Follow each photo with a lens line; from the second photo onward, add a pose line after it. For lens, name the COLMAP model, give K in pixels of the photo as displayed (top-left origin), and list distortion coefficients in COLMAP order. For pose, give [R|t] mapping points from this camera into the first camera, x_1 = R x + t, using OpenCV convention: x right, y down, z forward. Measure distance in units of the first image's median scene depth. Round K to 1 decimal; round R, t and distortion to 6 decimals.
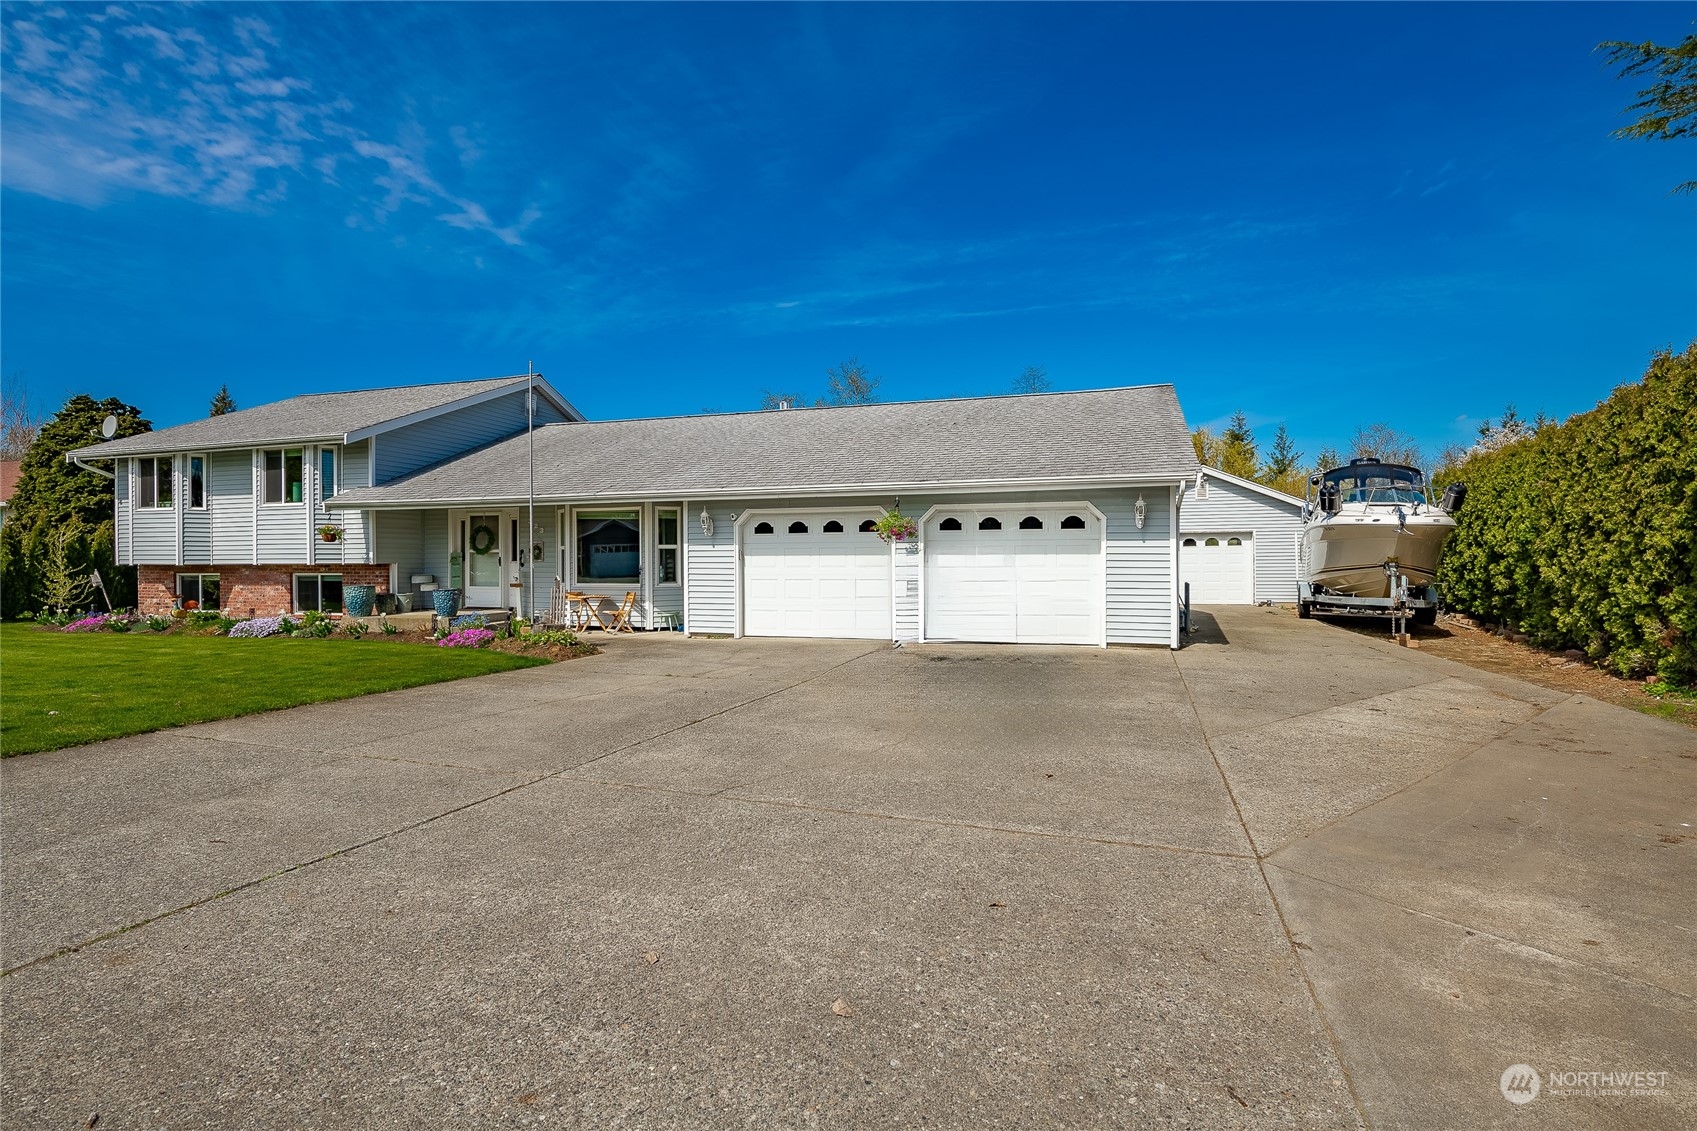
lens RADIAL K [[813.2, 0, 848.5], [0, 813.2, 565.5], [0, 0, 1]] dist [-0.012501, -0.000303]
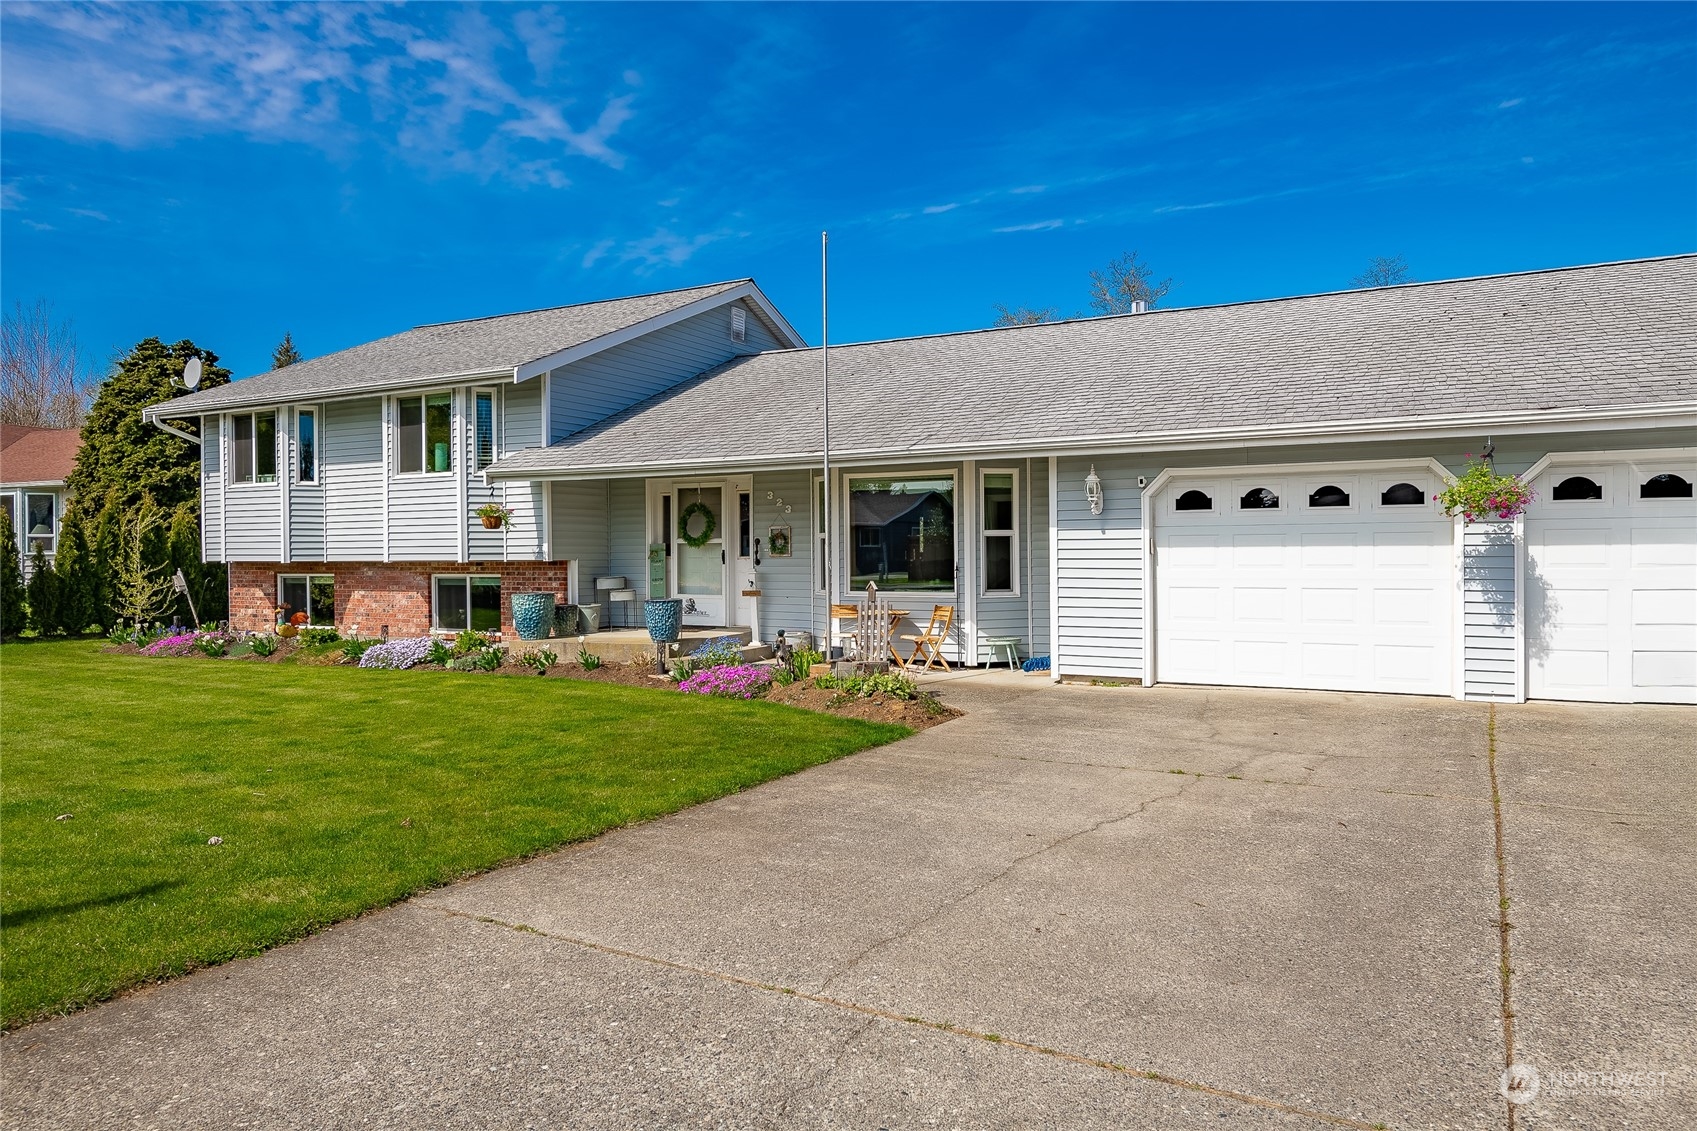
lens RADIAL K [[1128.4, 0, 854.9], [0, 1128.4, 563.3], [0, 0, 1]] dist [0.003616, 0.001824]
pose [[0.981800, -0.000970, -0.189915, -0.151866], [0.001738, 0.999991, 0.003876, -0.003068], [0.189910, -0.004135, 0.981793, 0.119158]]
